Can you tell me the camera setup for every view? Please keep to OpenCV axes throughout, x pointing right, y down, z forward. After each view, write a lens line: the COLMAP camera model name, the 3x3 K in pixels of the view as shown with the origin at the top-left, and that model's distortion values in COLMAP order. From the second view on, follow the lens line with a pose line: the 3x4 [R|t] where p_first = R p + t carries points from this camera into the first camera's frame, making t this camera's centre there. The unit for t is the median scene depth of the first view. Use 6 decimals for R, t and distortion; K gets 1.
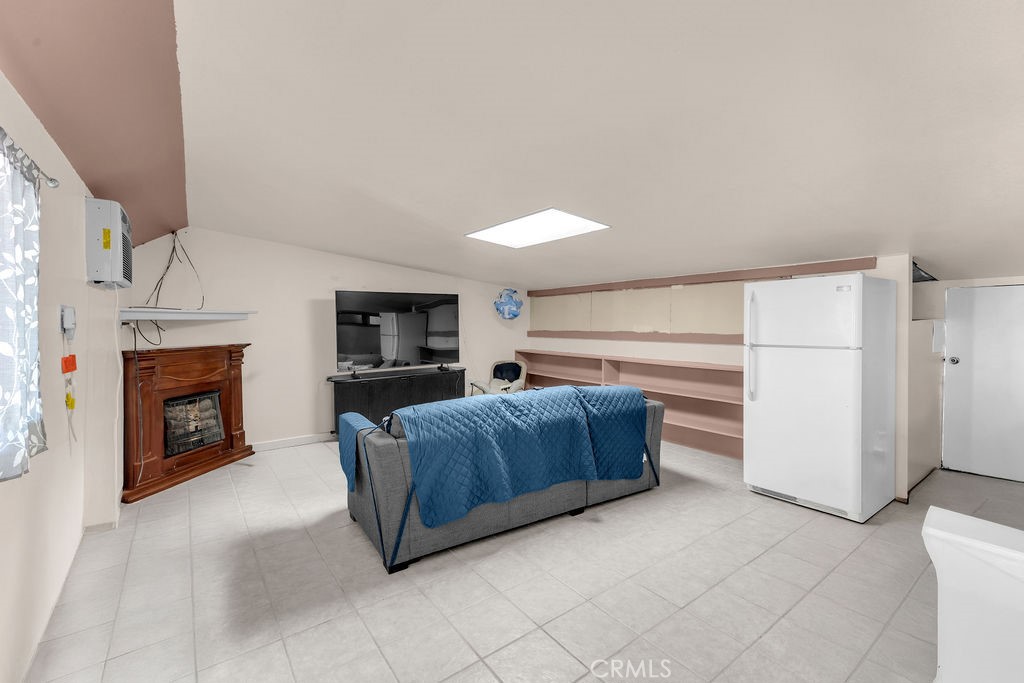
lens RADIAL K [[444.6, 0, 515.1], [0, 444.6, 336.1], [0, 0, 1]] dist [0.011219, -0.002835]
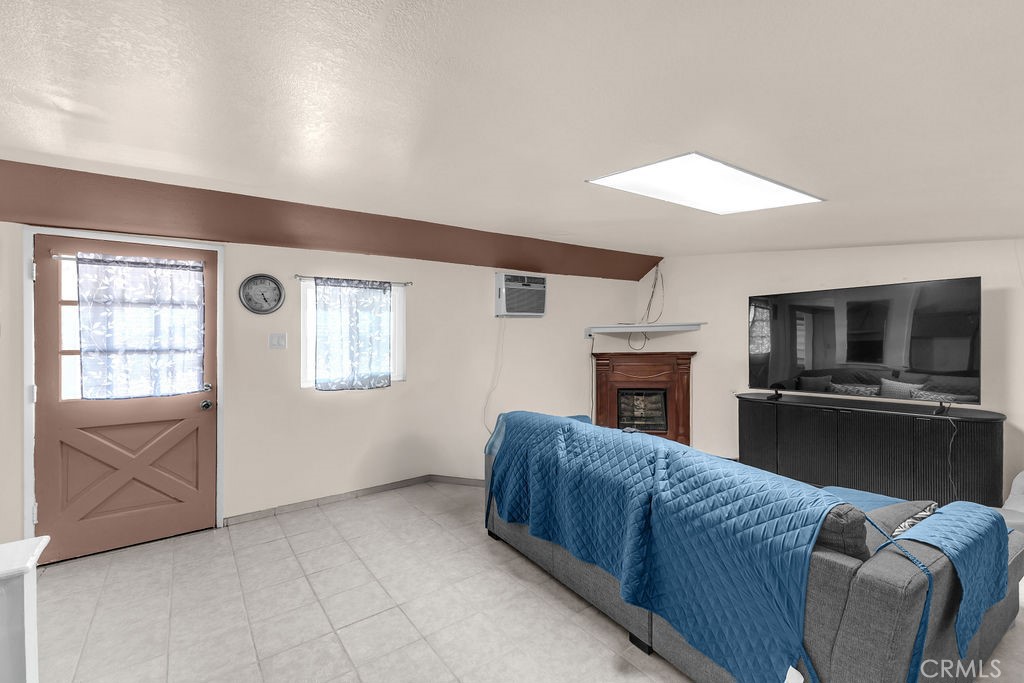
lens RADIAL K [[444.6, 0, 514.8], [0, 444.6, 338.0], [0, 0, 1]] dist [0.011219, -0.002835]
pose [[-0.010192, 0.008423, -0.999913, 0.957261], [-0.011290, 0.999900, 0.008538, -0.041259], [0.999884, 0.011376, -0.010096, 1.045139]]
